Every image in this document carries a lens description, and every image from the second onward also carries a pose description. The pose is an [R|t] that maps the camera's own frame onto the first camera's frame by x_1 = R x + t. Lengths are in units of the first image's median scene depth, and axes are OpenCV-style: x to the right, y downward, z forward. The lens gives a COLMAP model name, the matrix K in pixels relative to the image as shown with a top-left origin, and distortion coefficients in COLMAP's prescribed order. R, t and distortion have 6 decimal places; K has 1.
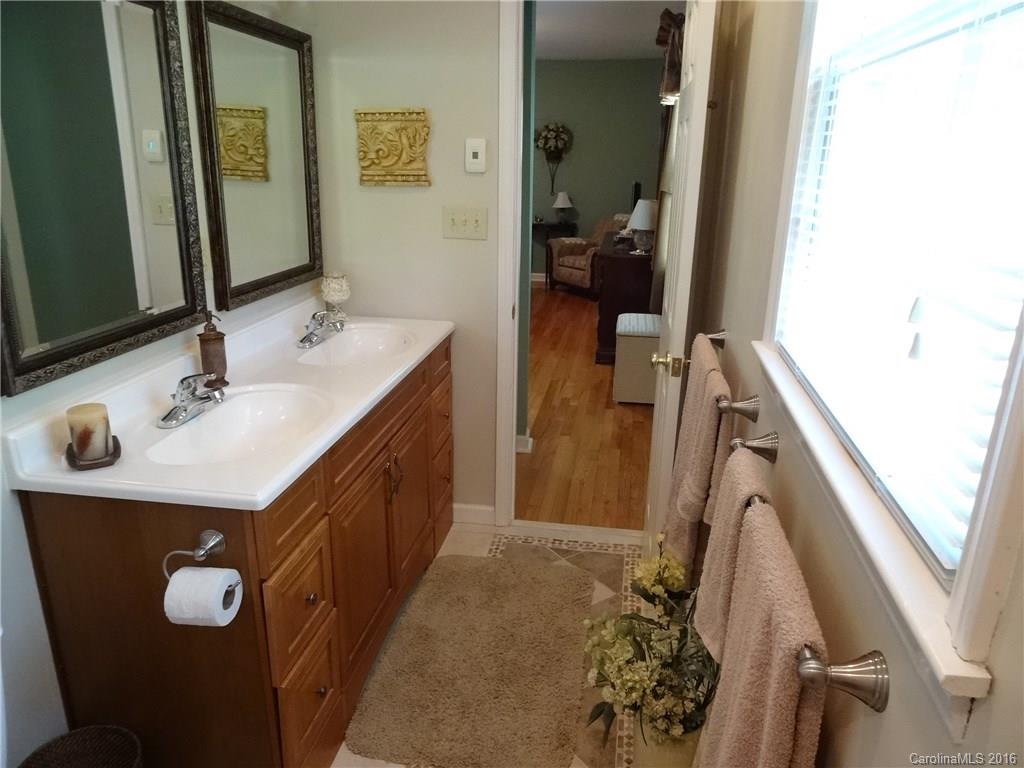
lens RADIAL K [[734.2, 0, 513.2], [0, 734.2, 385.3], [0, 0, 1]] dist [-0.018654, 0.003280]
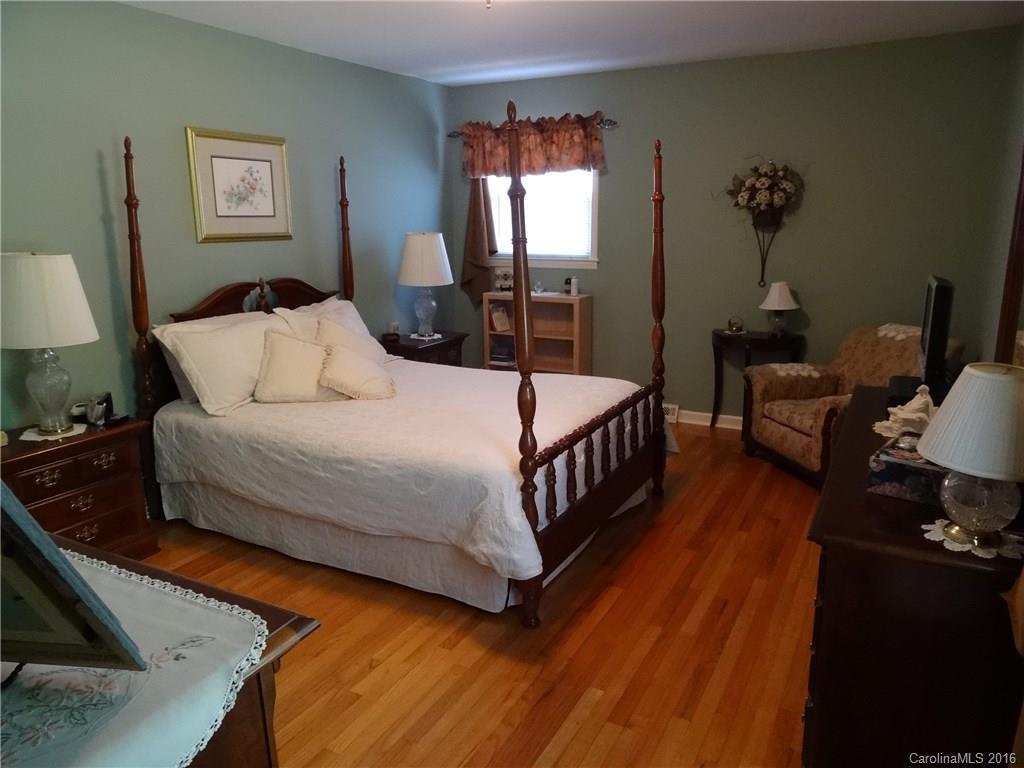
lens RADIAL K [[734.2, 0, 509.8], [0, 734.2, 383.6], [0, 0, 1]] dist [-0.018654, 0.003280]
pose [[0.944307, 0.050435, -0.325179, 0.059423], [-0.078430, 0.994202, -0.073558, -0.130571], [0.319584, 0.094966, 0.942787, 0.418124]]
